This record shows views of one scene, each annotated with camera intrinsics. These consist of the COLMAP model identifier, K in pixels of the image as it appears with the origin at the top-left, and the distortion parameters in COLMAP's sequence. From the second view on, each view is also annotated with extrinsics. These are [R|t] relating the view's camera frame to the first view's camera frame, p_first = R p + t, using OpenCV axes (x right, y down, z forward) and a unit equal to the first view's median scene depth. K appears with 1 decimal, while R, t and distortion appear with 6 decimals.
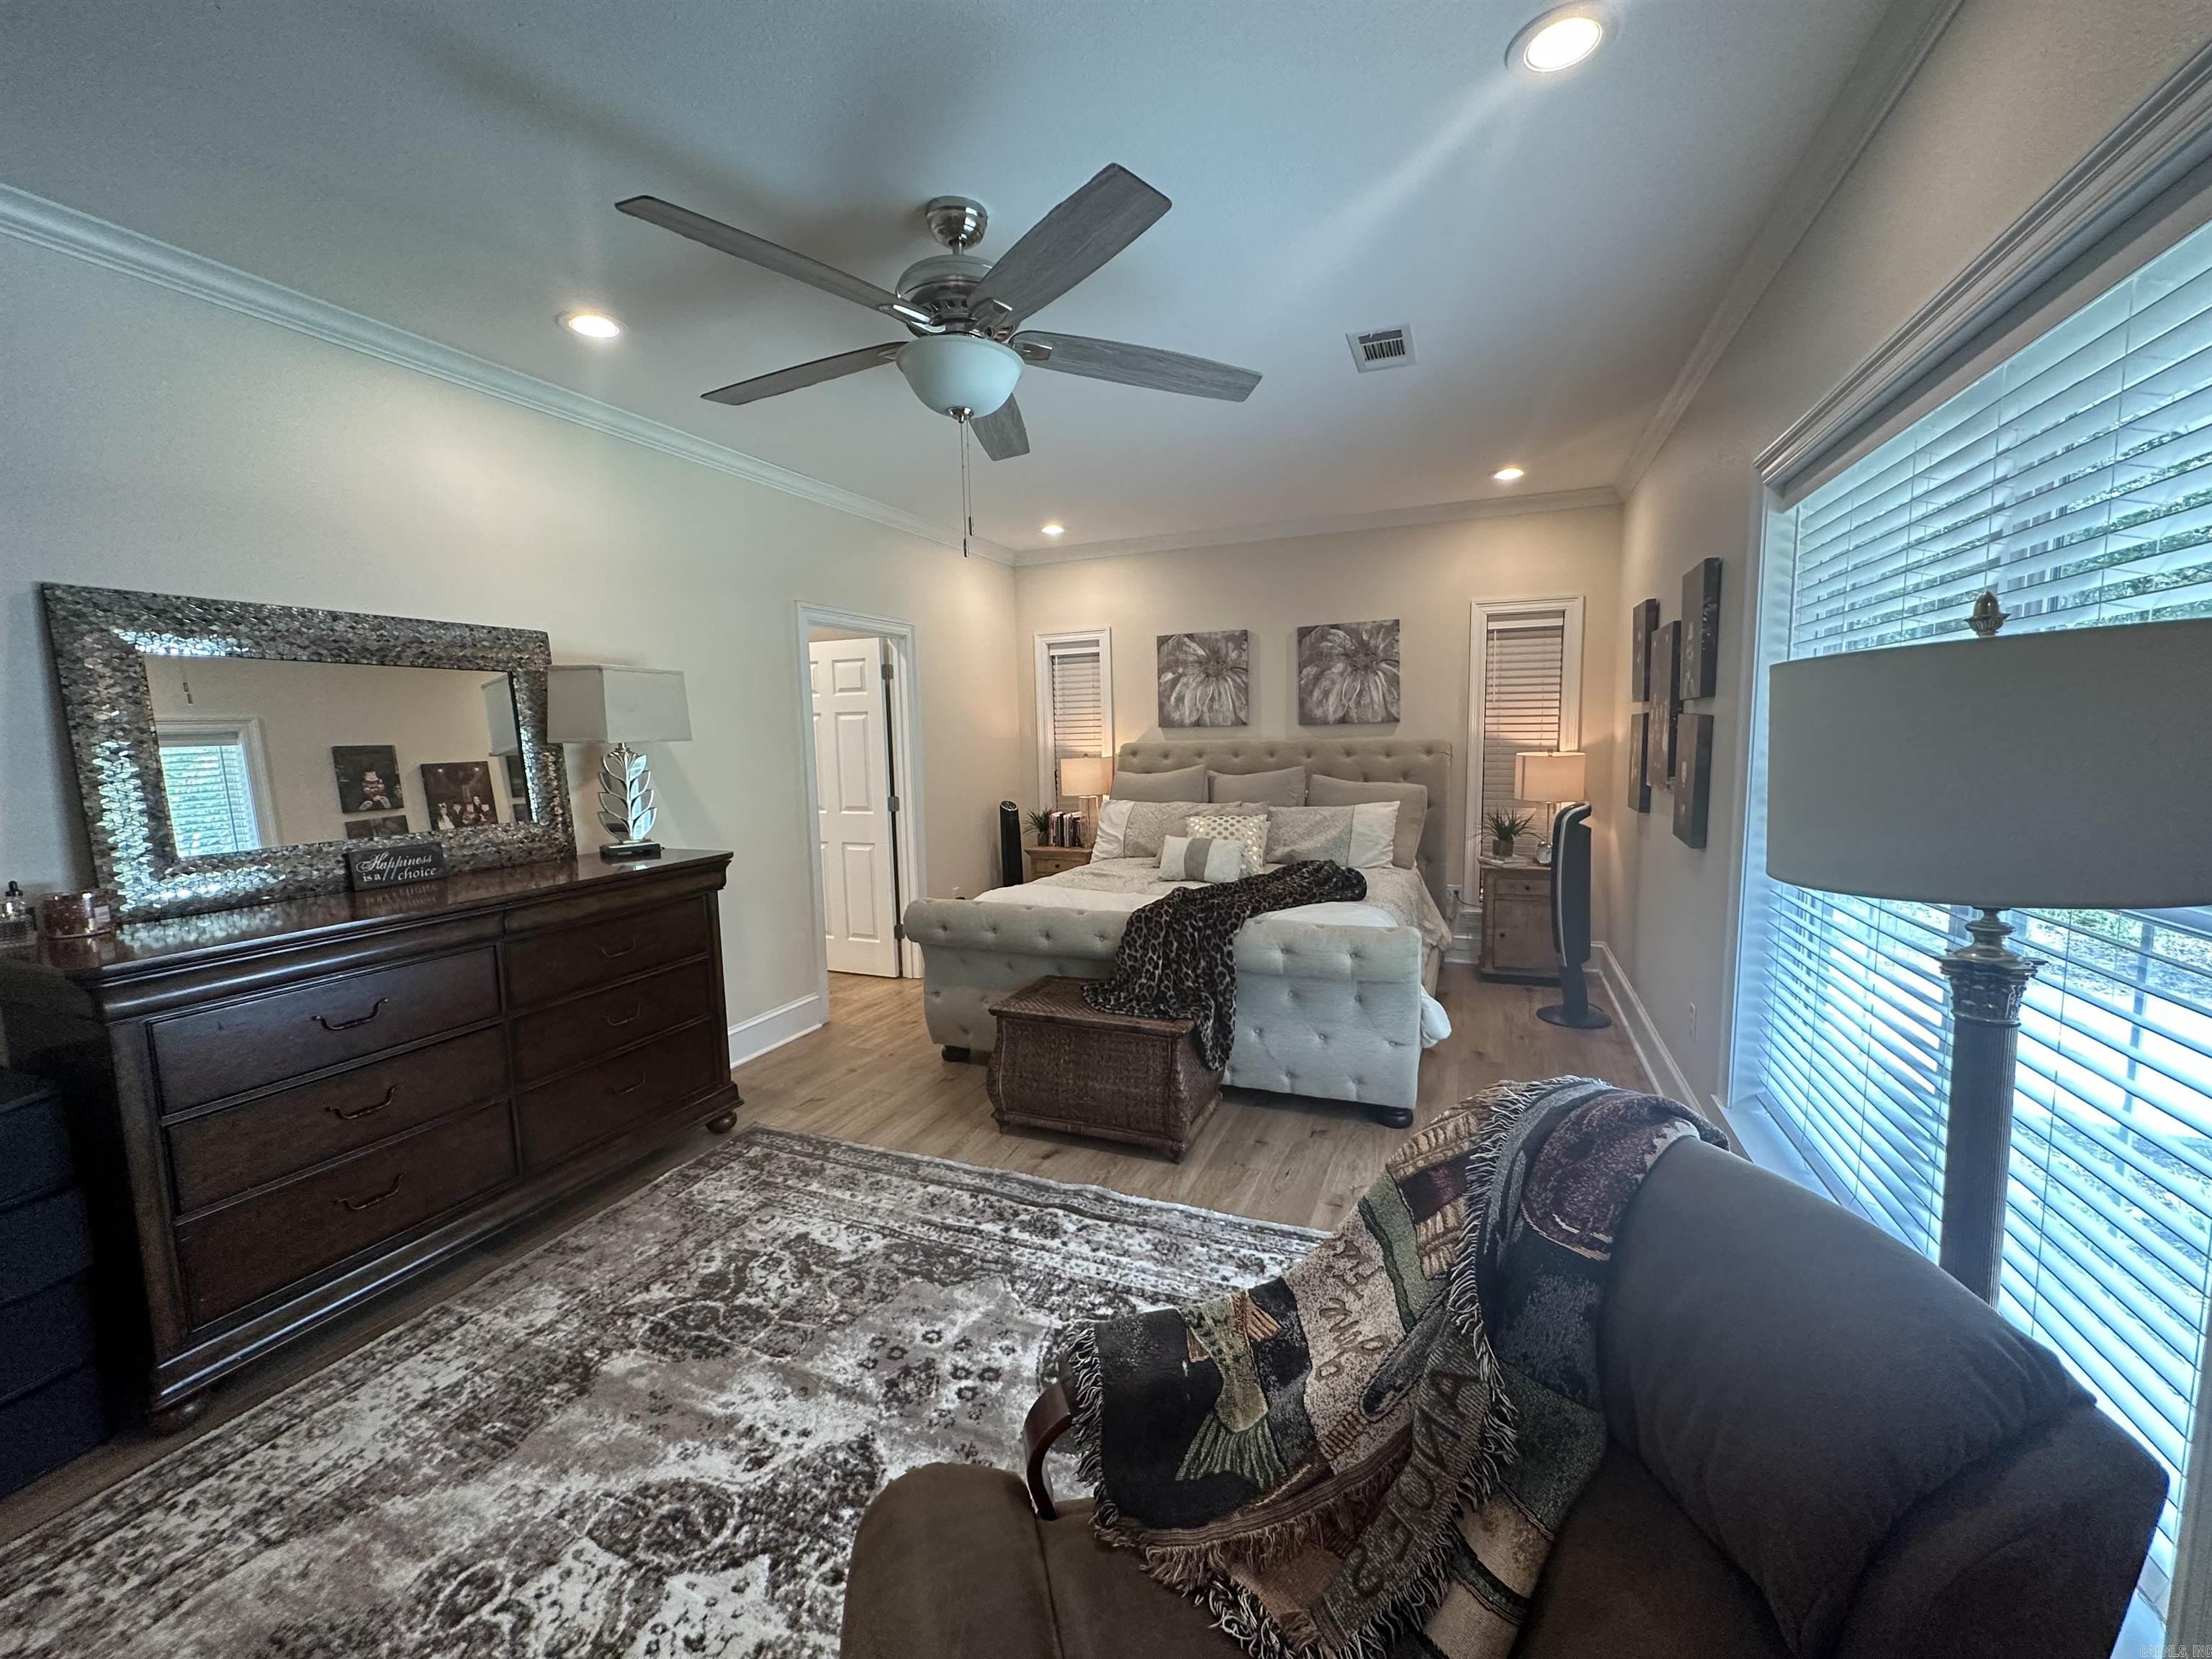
lens RADIAL K [[887.0, 0, 1107.5], [0, 887.0, 829.4], [0, 0, 1]] dist [-0.004059, 0.000936]
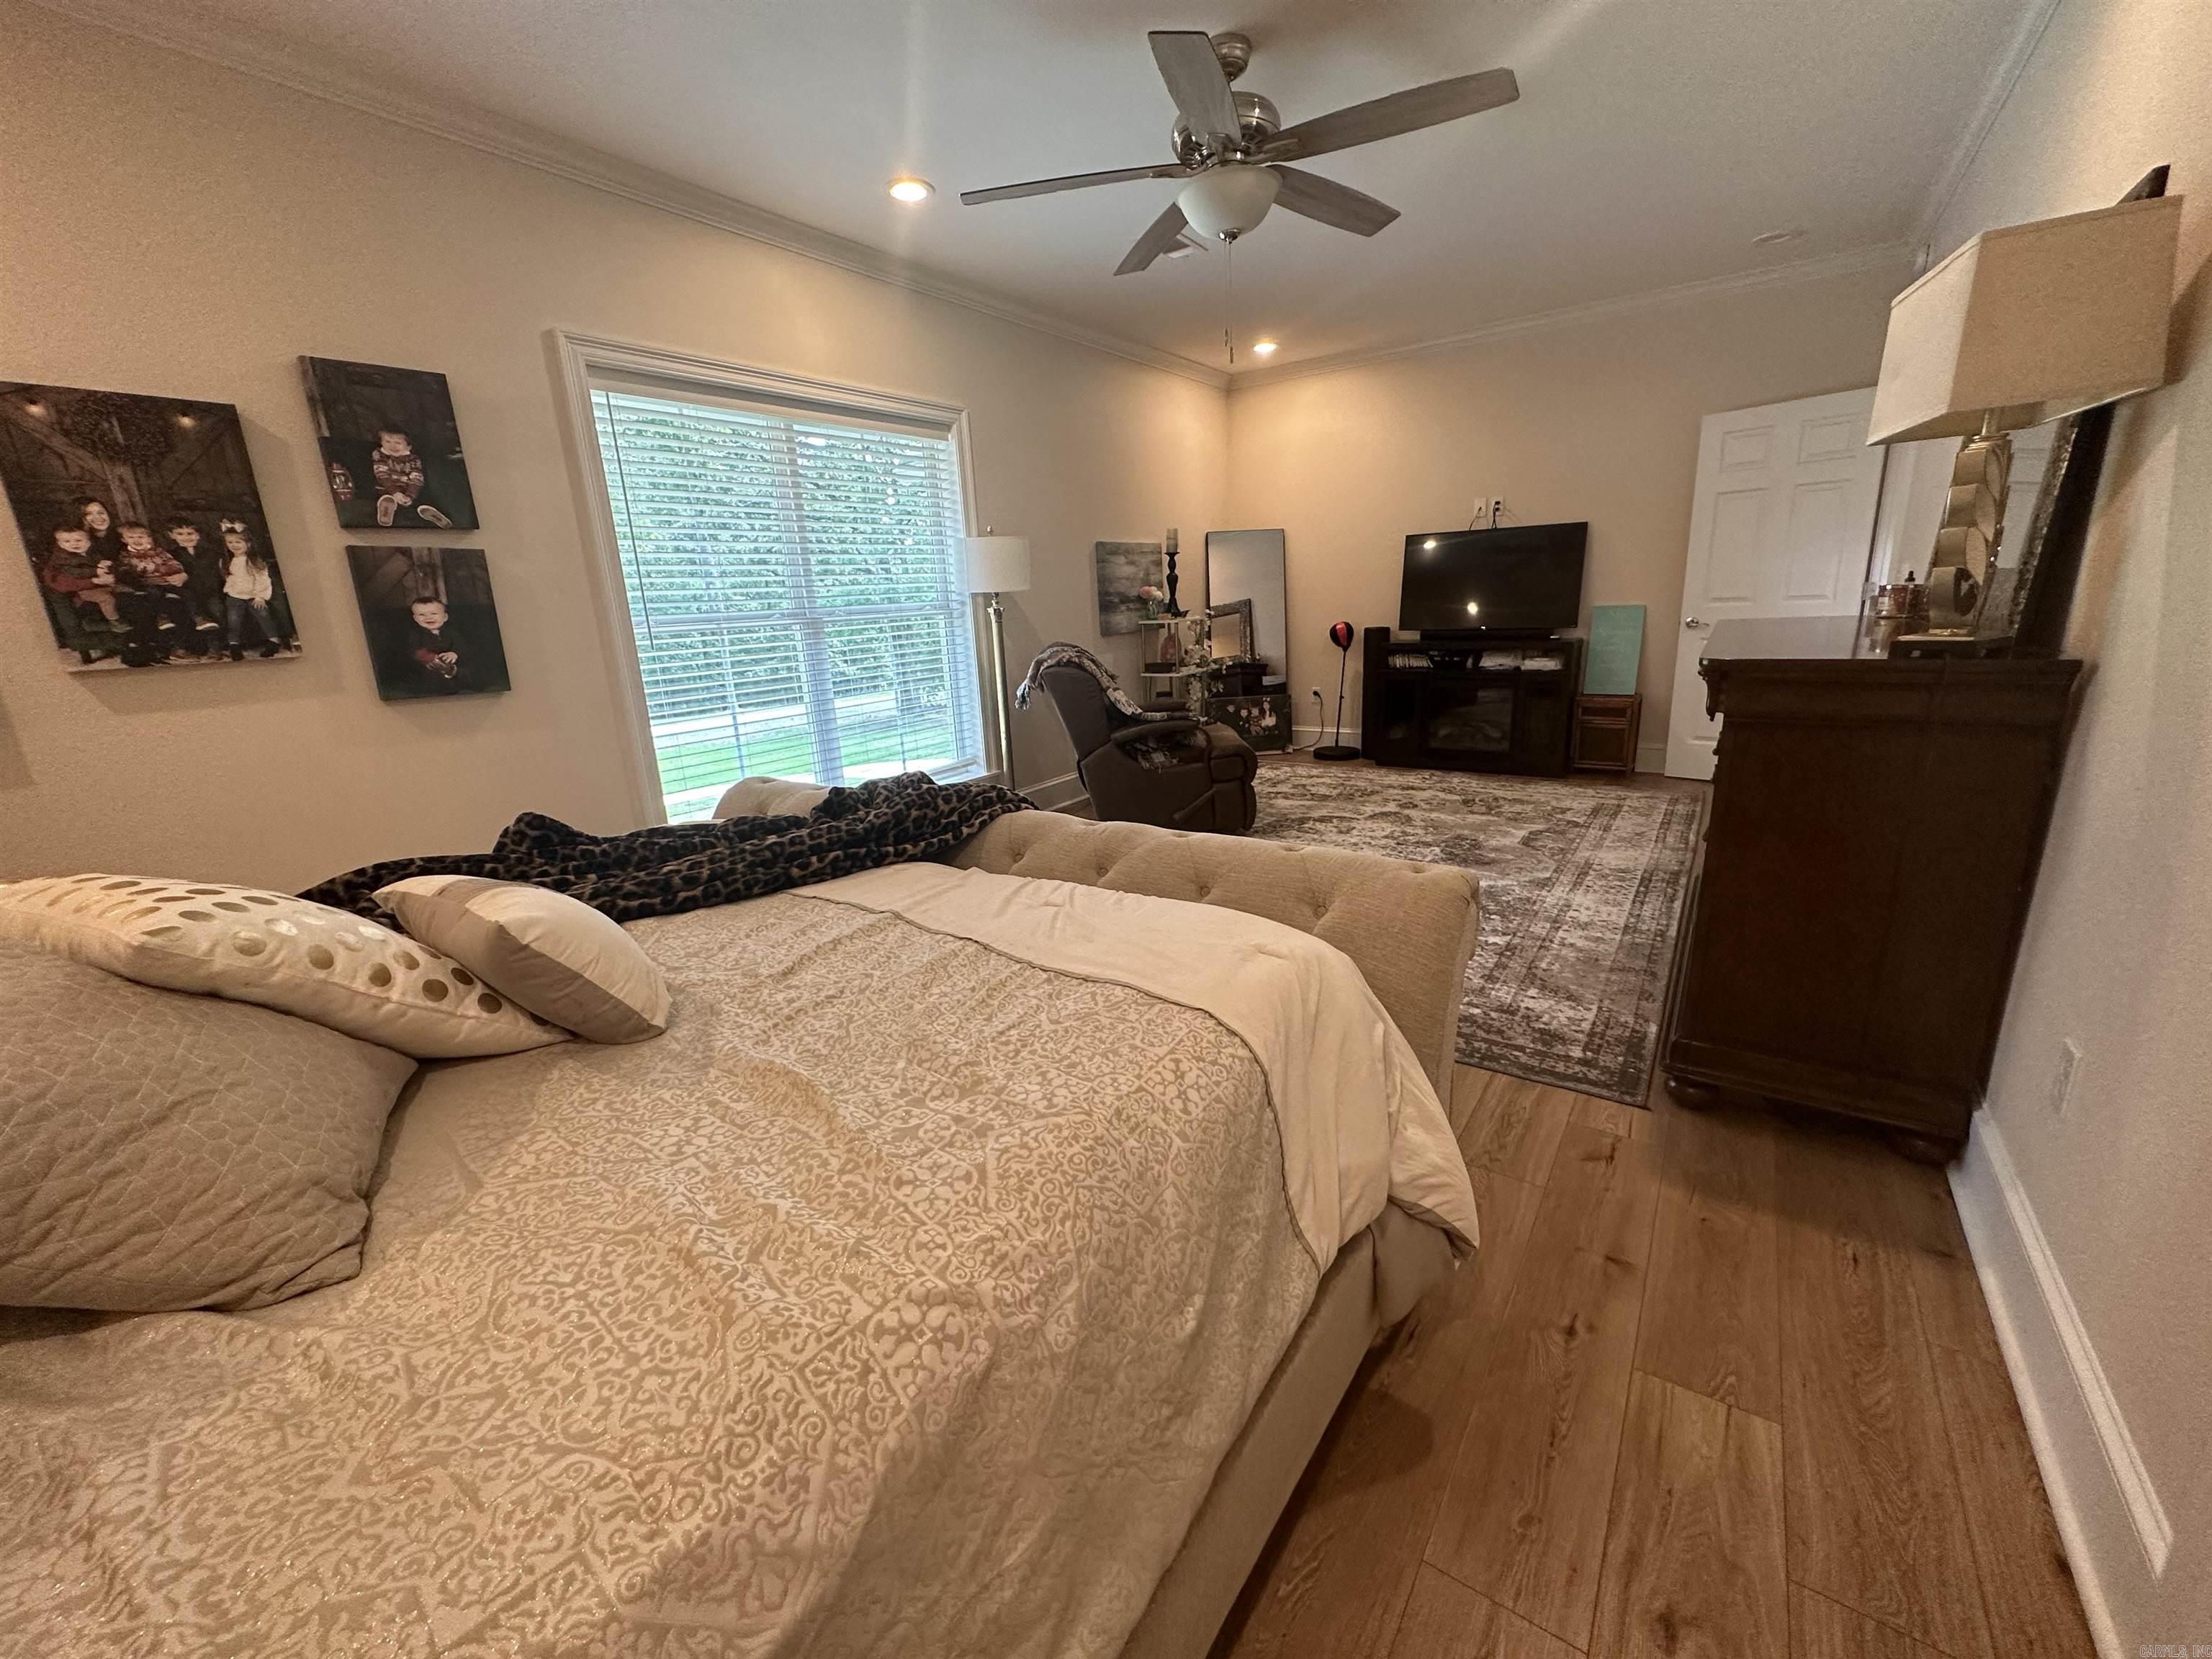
lens RADIAL K [[887.0, 0, 1105.4], [0, 887.0, 829.5], [0, 0, 1]] dist [-0.004059, 0.000936]
pose [[-0.973320, 0.008329, 0.229299, -0.175452], [0.091195, 0.931062, 0.353281, -0.101616], [-0.210549, 0.364766, -0.906981, 1.584494]]
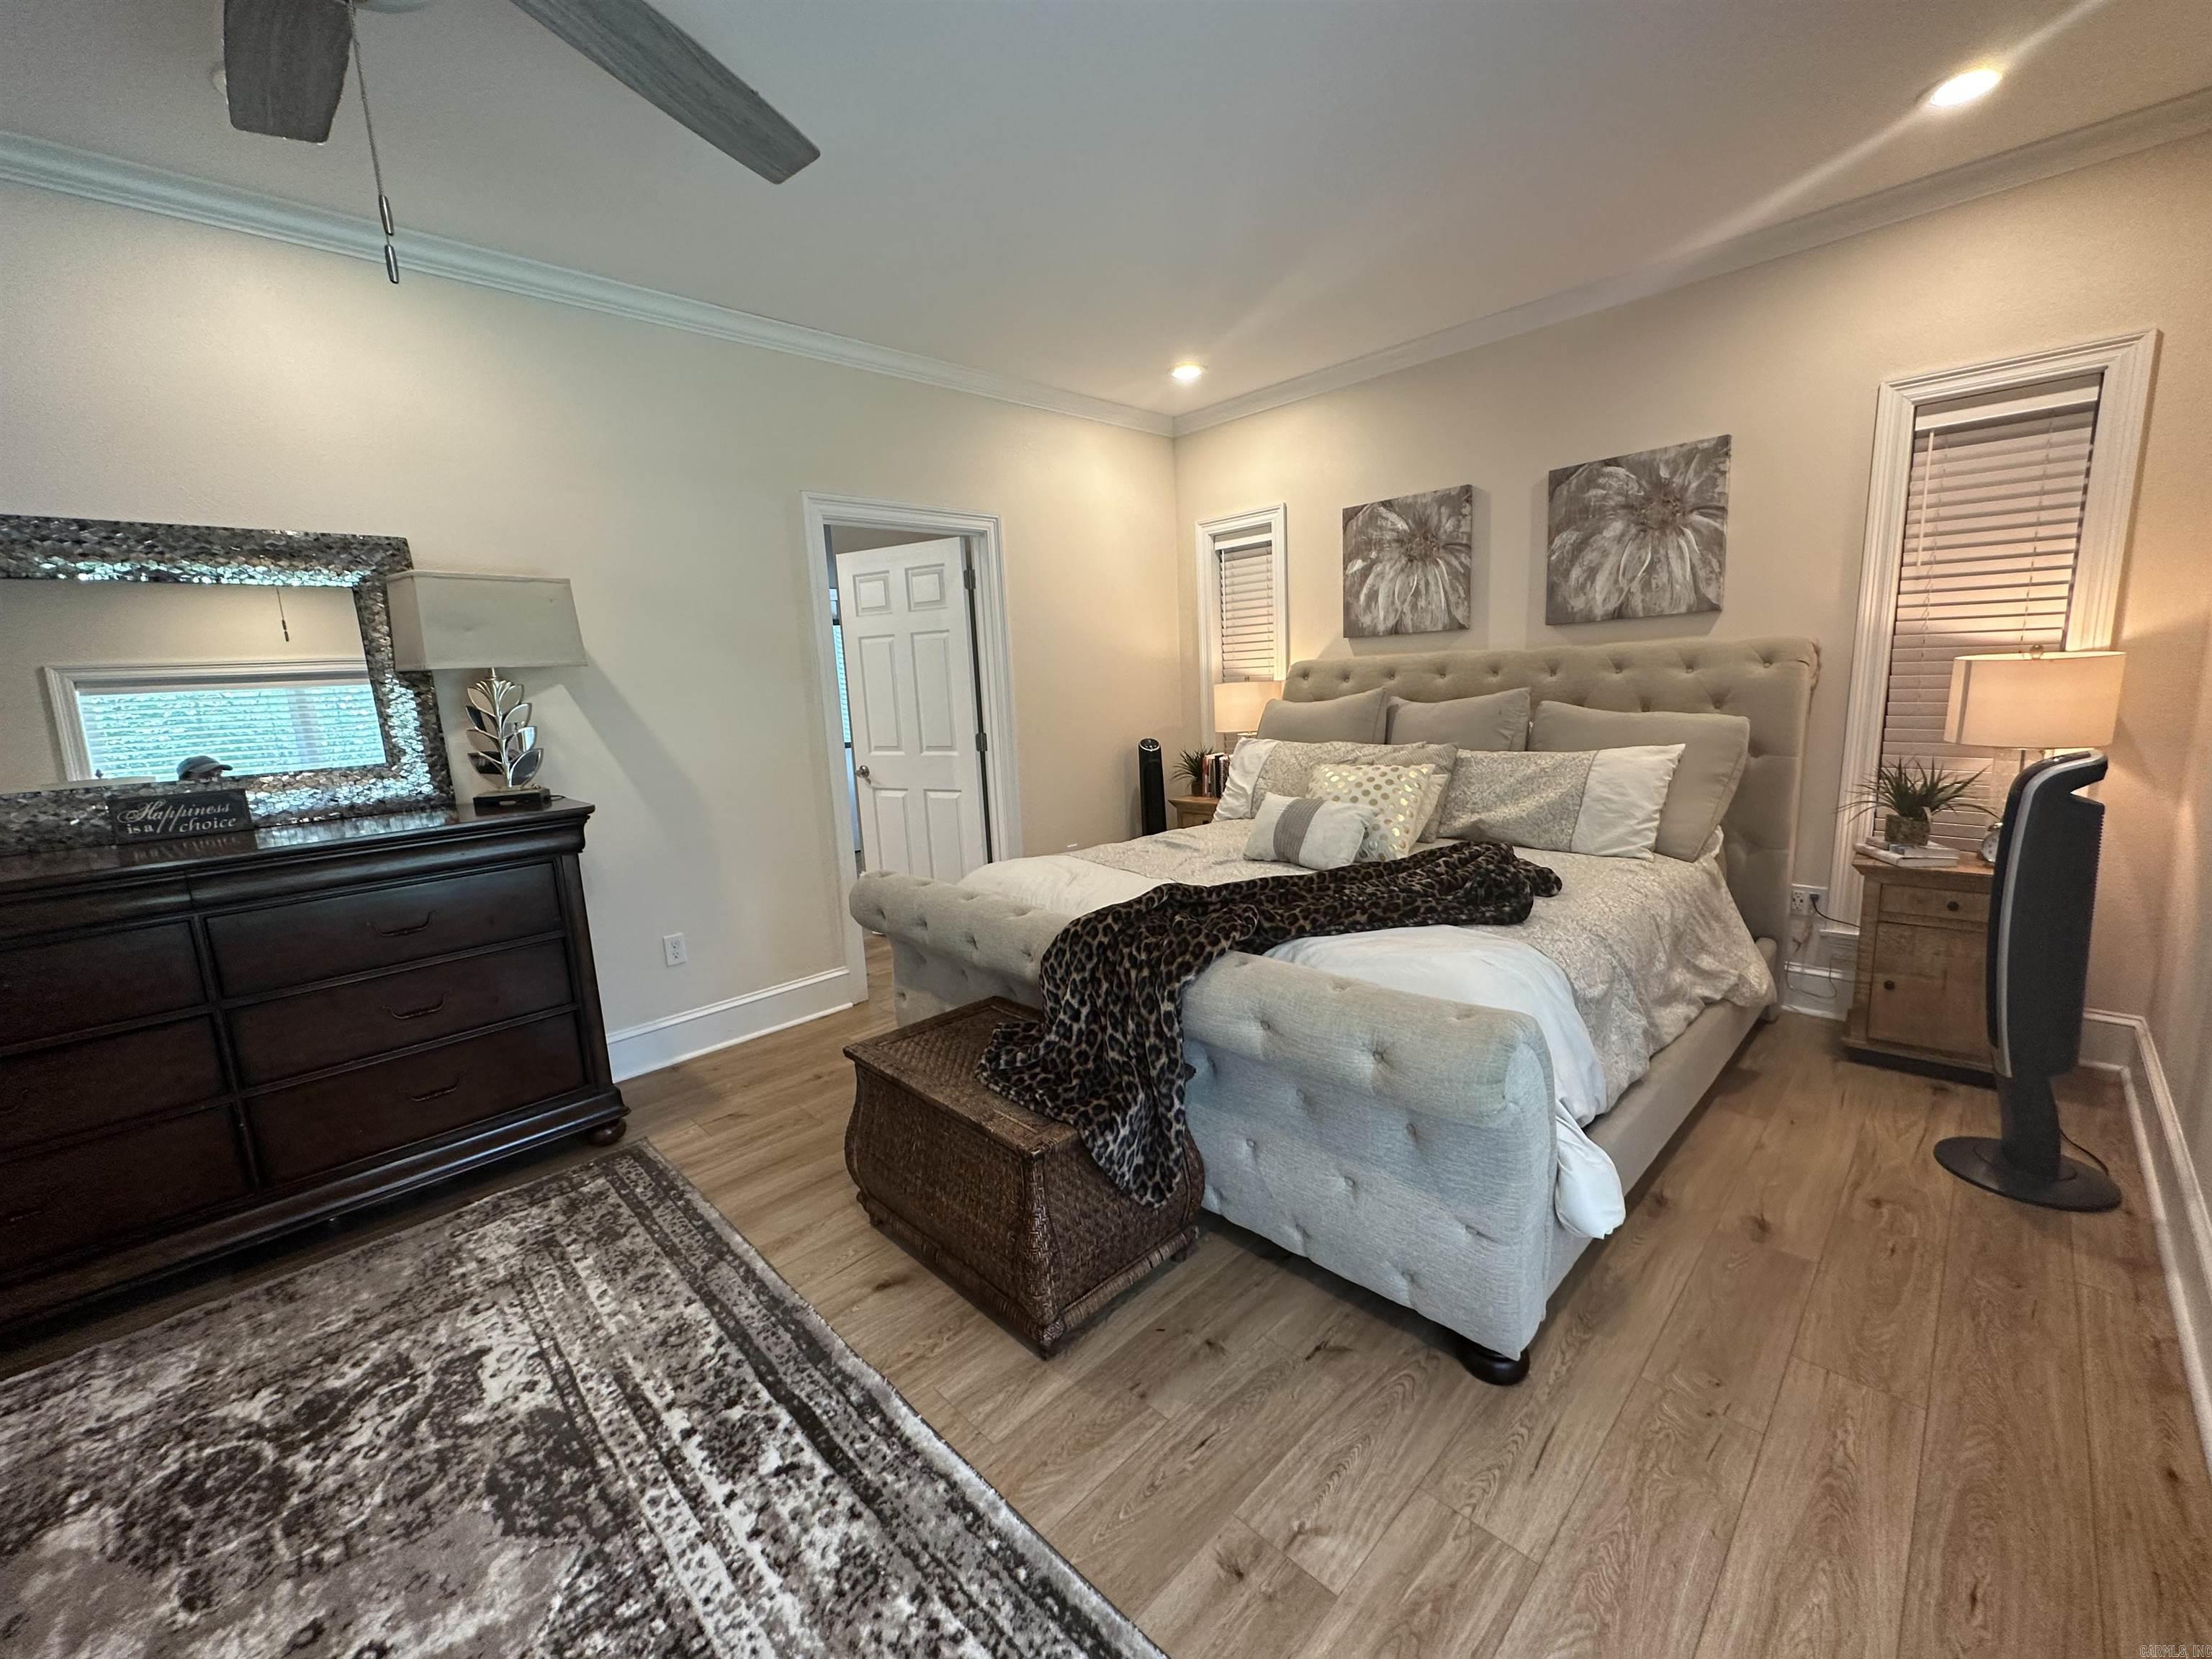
lens RADIAL K [[887.0, 0, 1101.3], [0, 887.0, 829.0], [0, 0, 1]] dist [-0.004059, 0.000936]
pose [[0.920487, 0.044407, -0.388243, 0.294945], [-0.015583, 0.996903, 0.077078, -0.021628], [0.390463, -0.064900, 0.918328, 0.440675]]
